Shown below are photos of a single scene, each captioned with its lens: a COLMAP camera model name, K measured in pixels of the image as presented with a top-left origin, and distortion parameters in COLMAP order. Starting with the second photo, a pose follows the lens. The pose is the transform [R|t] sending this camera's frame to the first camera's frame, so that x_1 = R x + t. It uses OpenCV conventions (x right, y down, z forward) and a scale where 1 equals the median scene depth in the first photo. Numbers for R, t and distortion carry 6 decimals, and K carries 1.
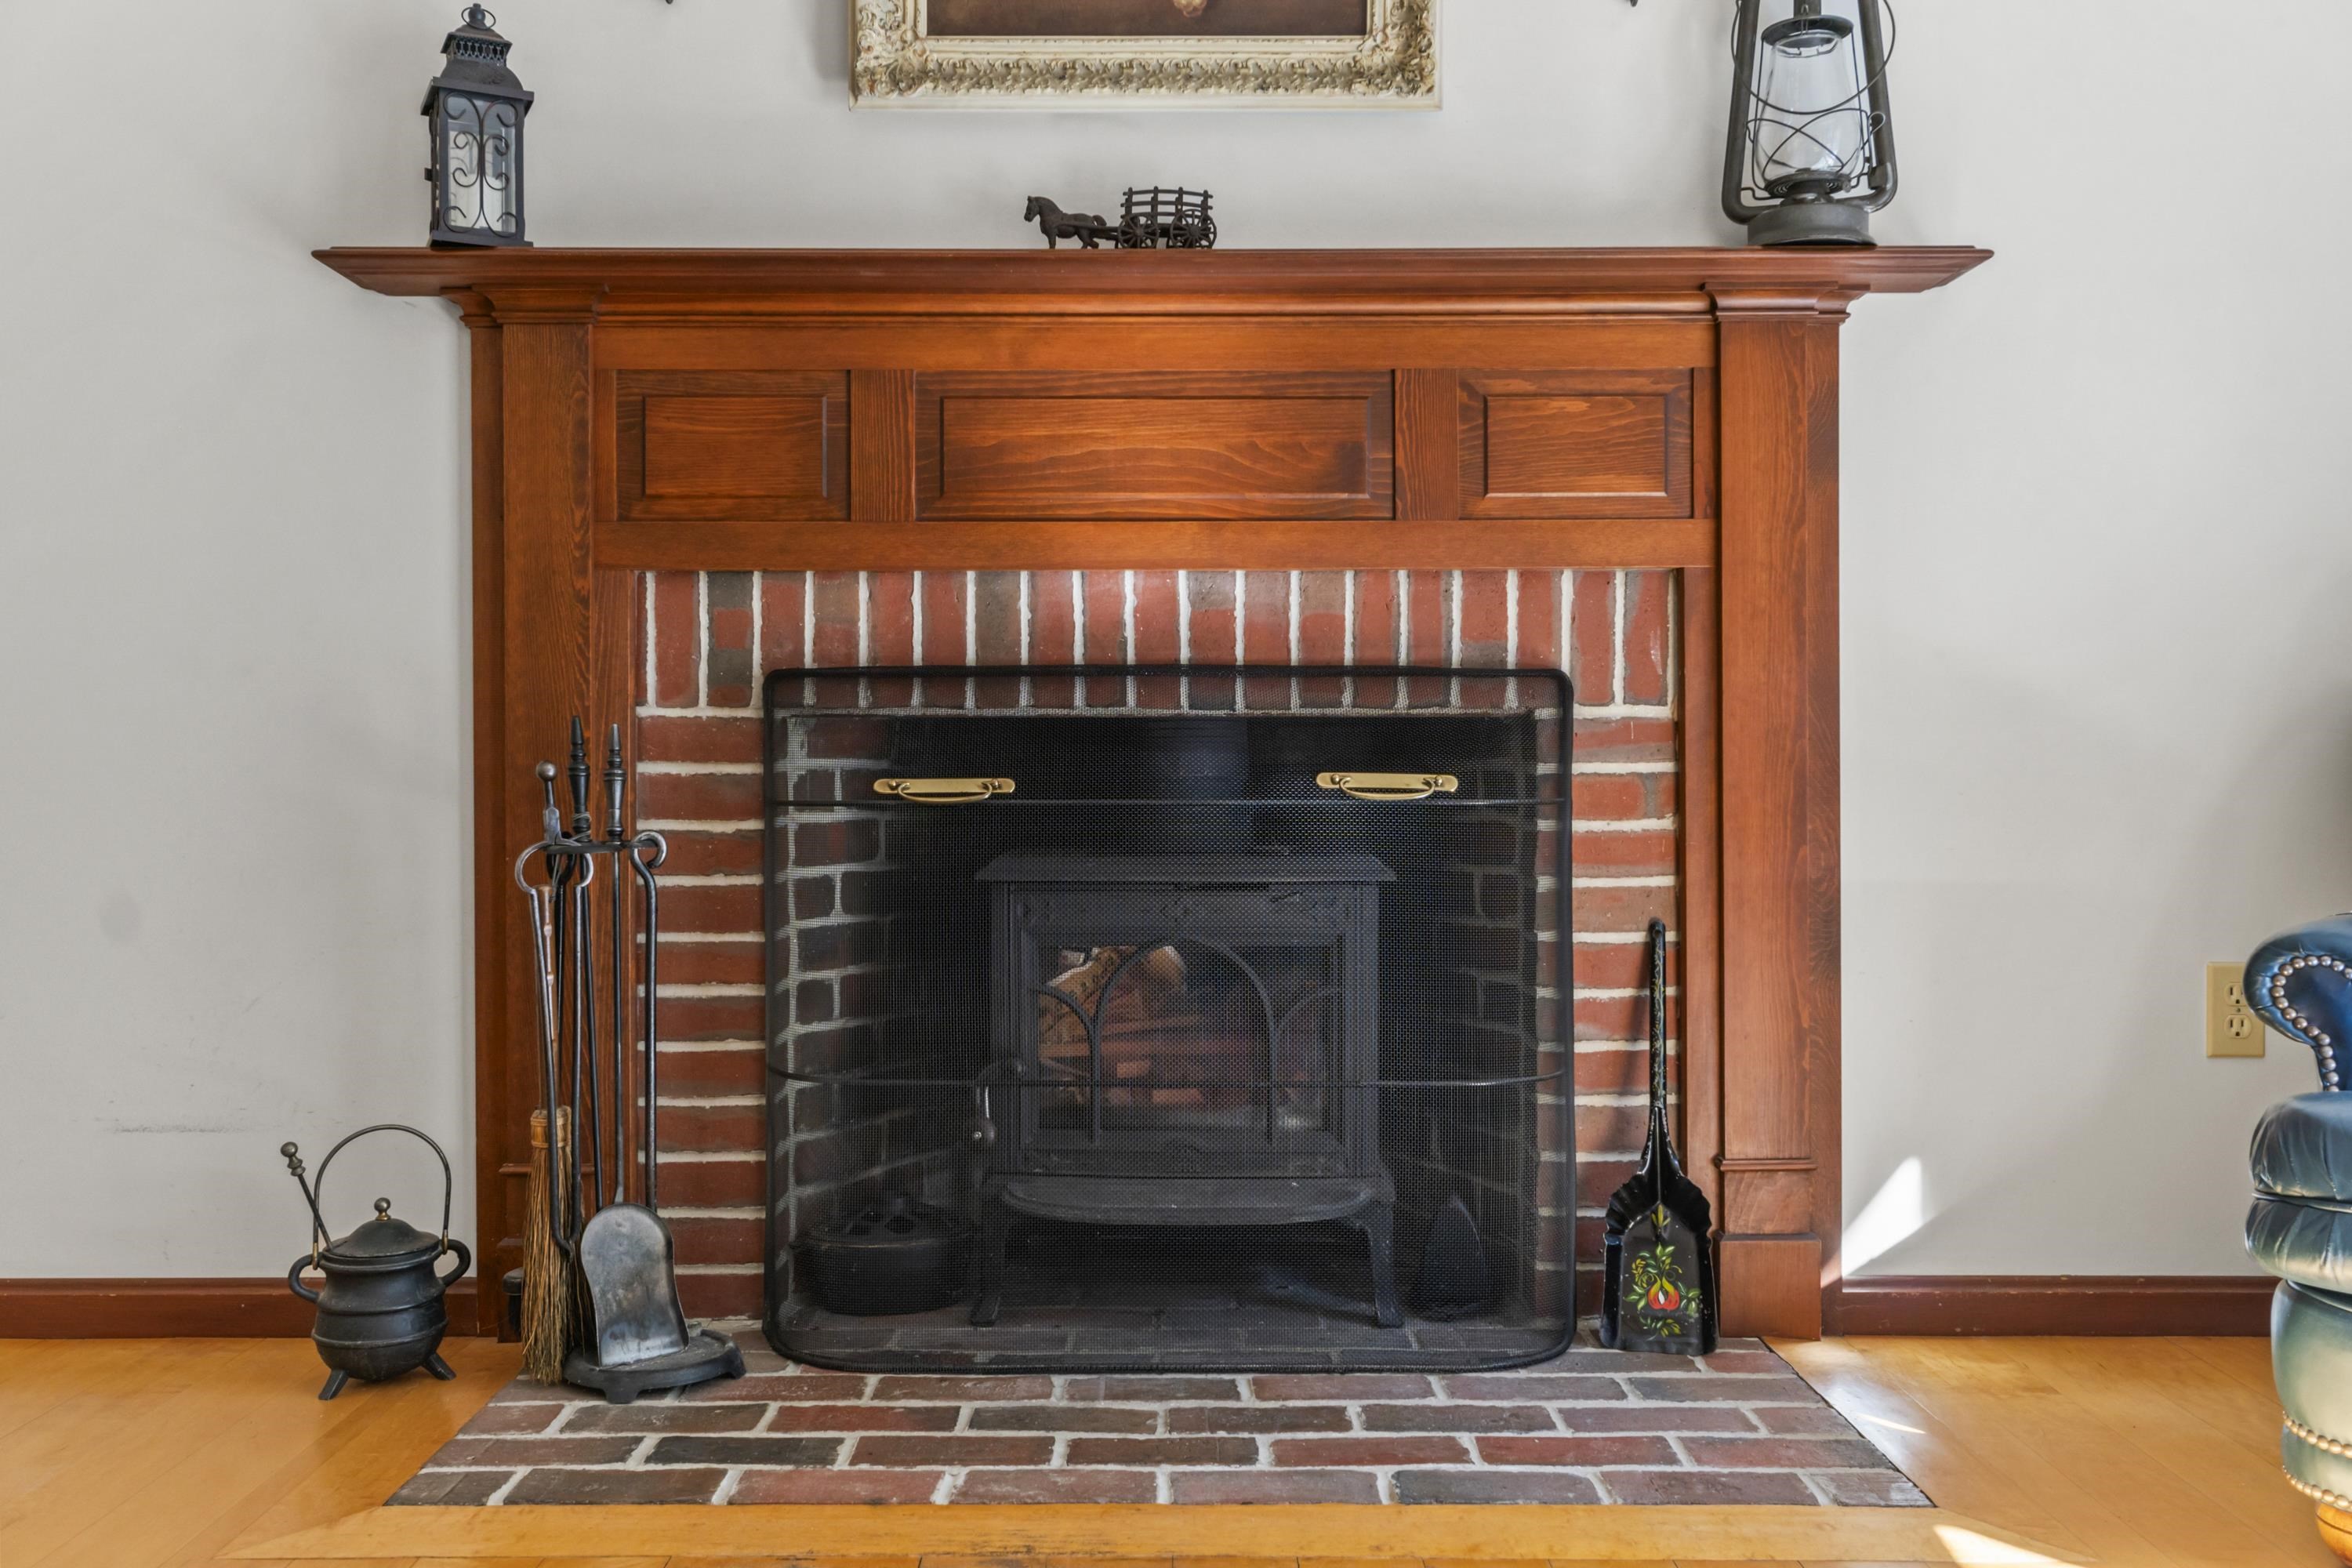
lens RADIAL K [[1989.0, 0, 1185.7], [0, 1989.0, 788.8], [0, 0, 1]] dist [-0.007930, 0.018412]
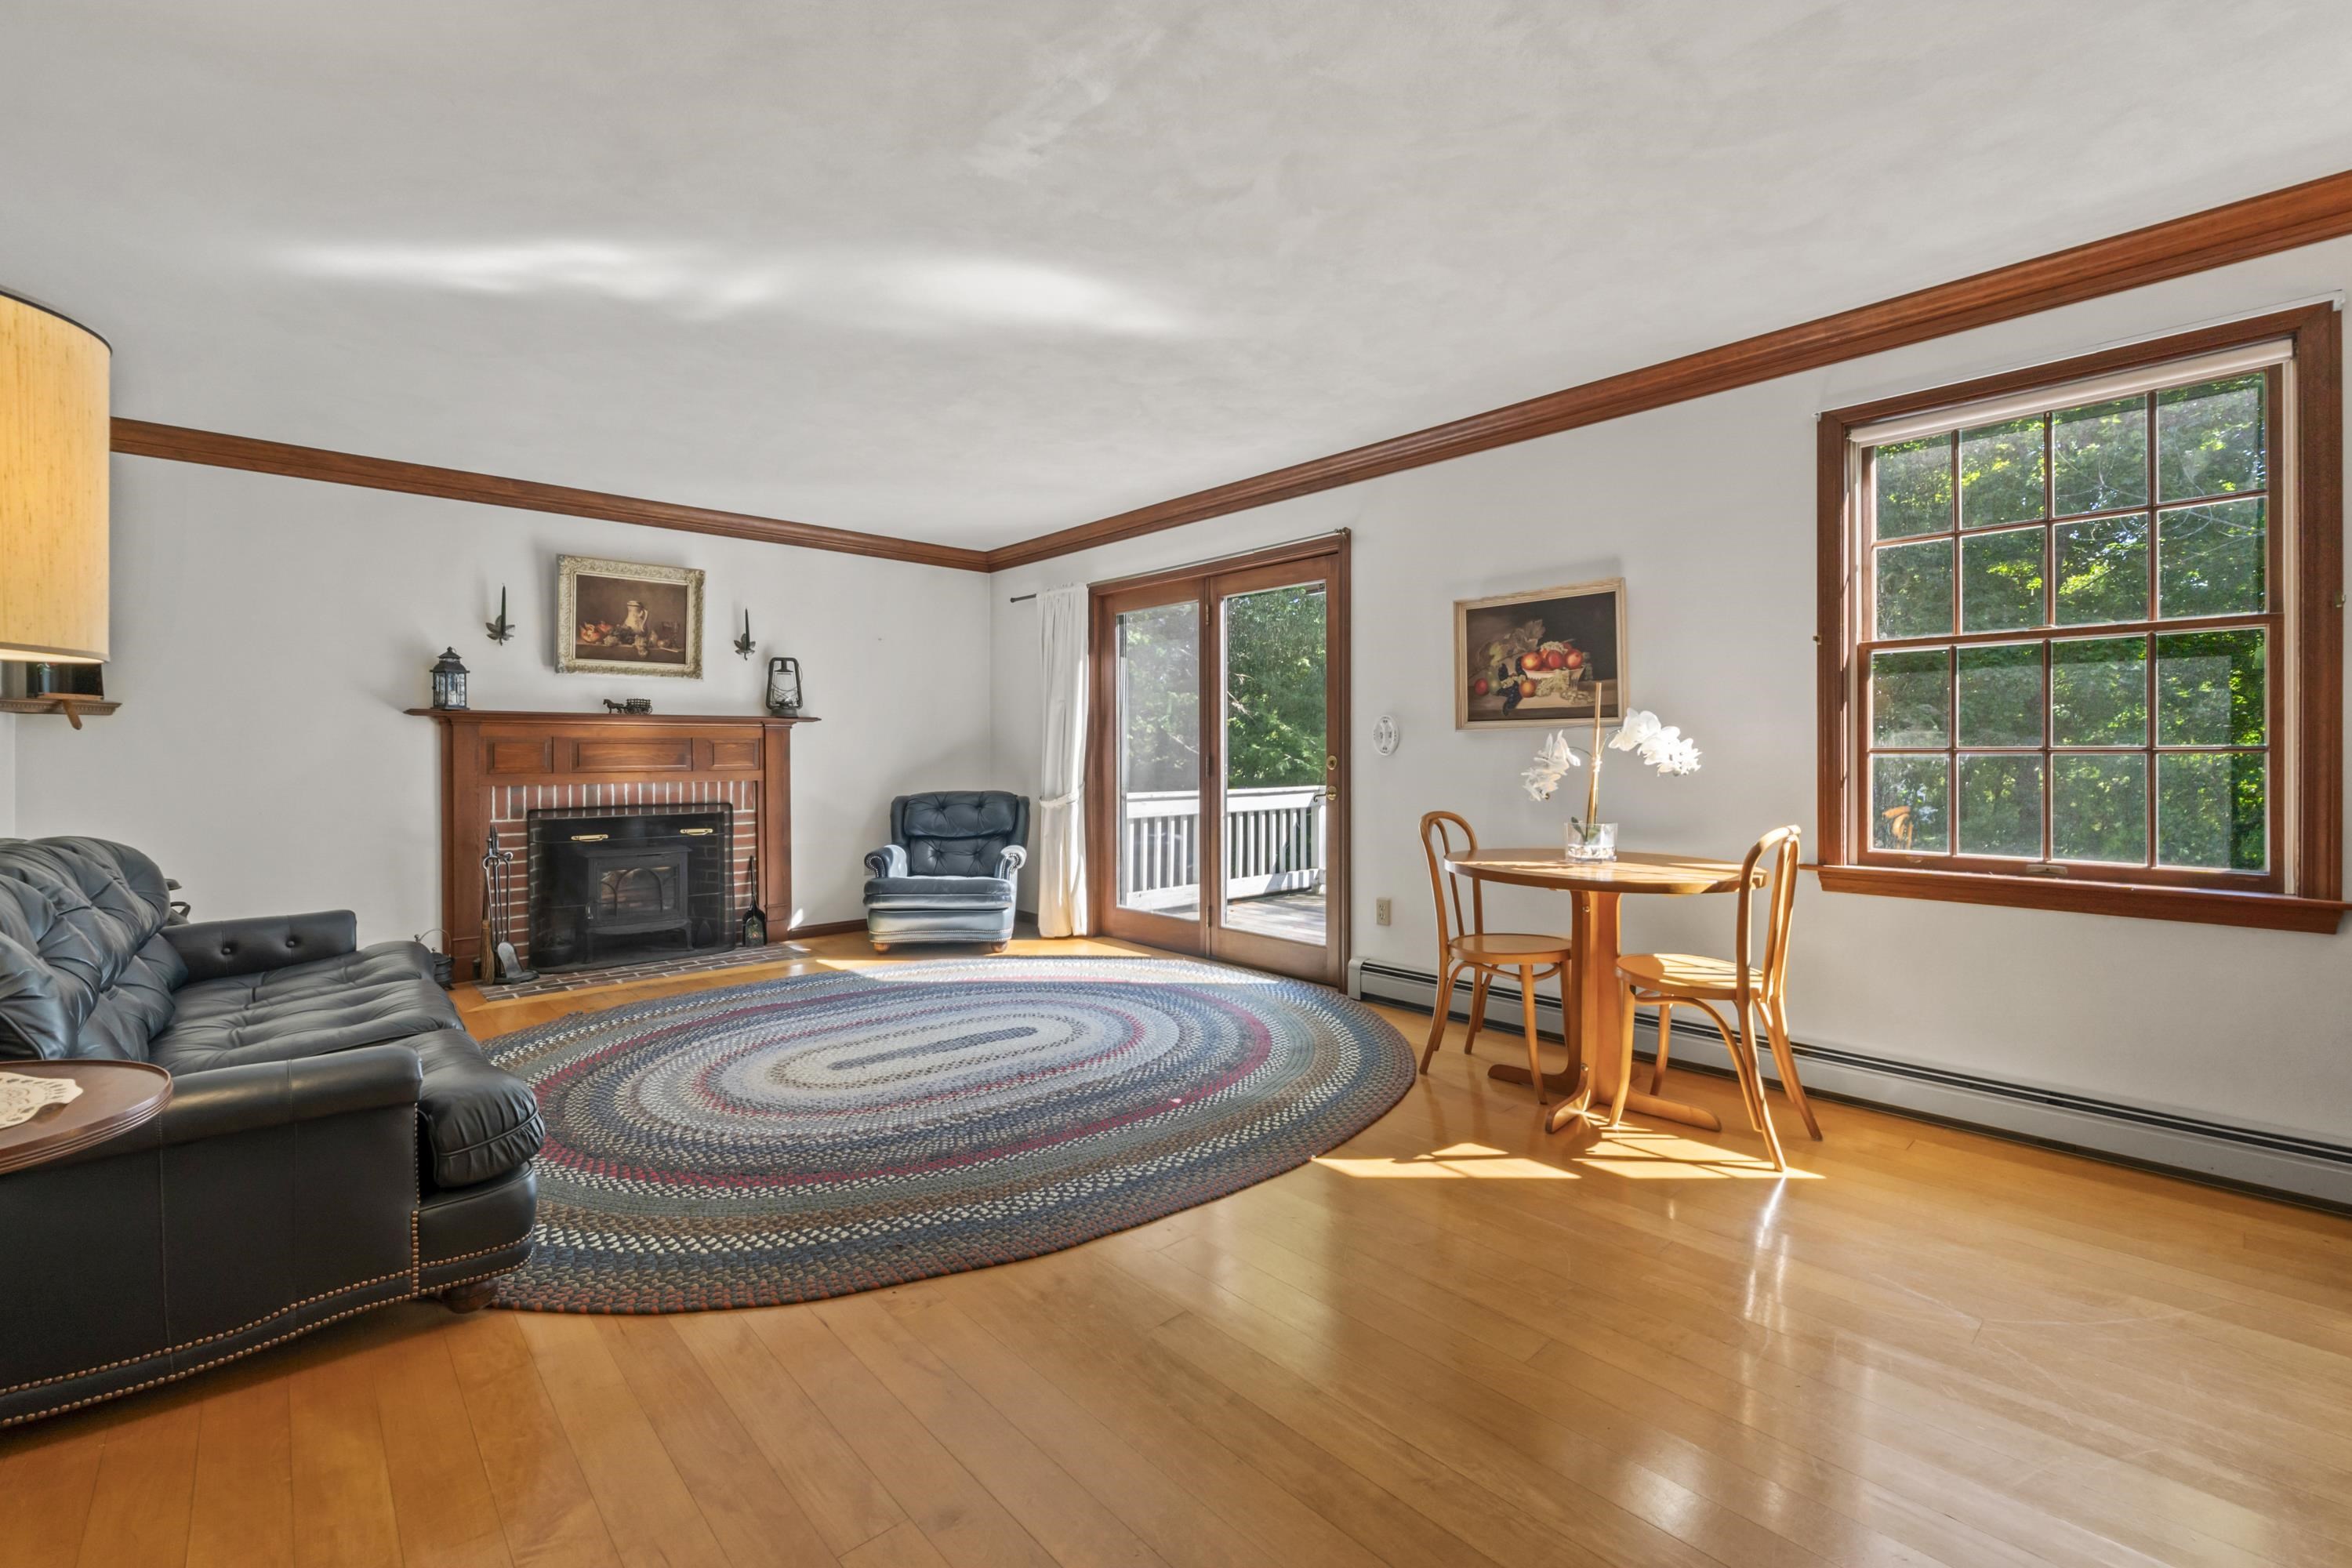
lens RADIAL K [[987.4, 0, 1163.3], [0, 987.4, 757.1], [0, 0, 1]] dist [-0.008290, -0.000093]
pose [[0.747354, -0.004672, 0.664410, -0.580813], [0.007513, 0.999971, -0.001419, -0.155914], [-0.664384, 0.006052, 0.747367, -1.379475]]
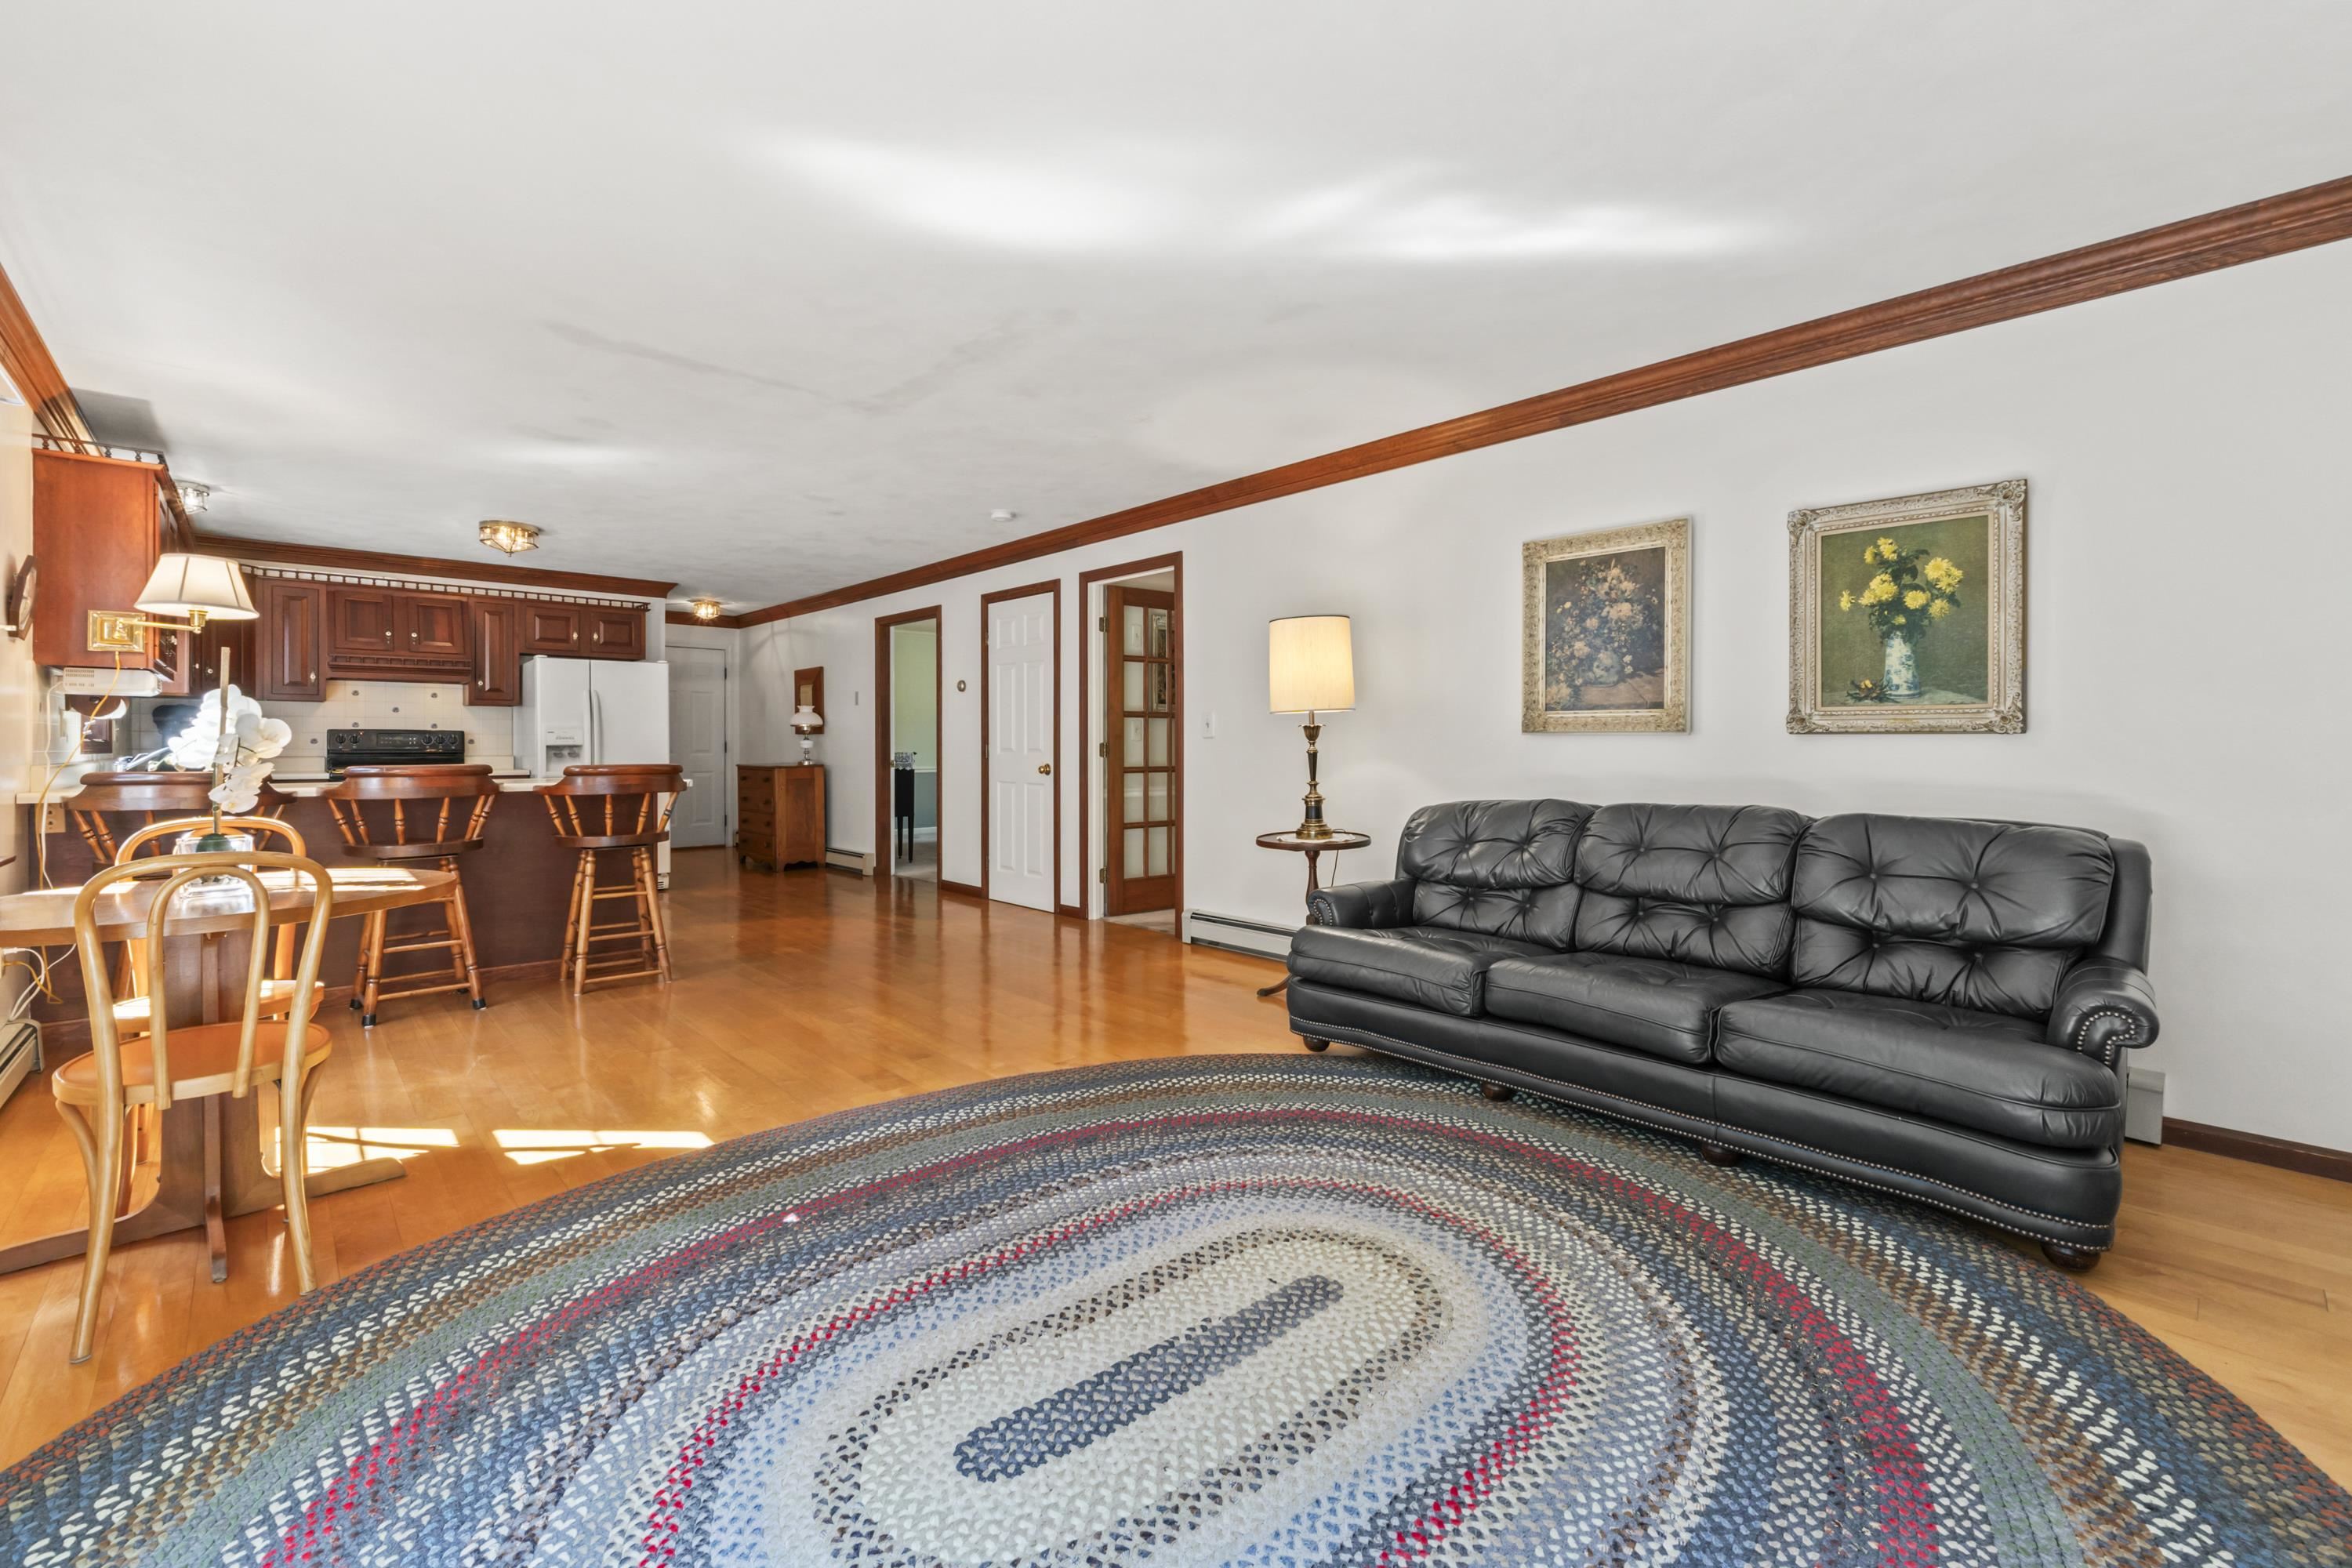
lens RADIAL K [[987.4, 0, 1171.7], [0, 987.4, 749.3], [0, 0, 1]] dist [-0.008290, -0.000093]
pose [[-0.740893, 0.004140, -0.671610, 0.644596], [-0.003787, 0.999939, 0.010342, -0.166276], [0.671613, 0.010206, -0.740832, 0.508059]]
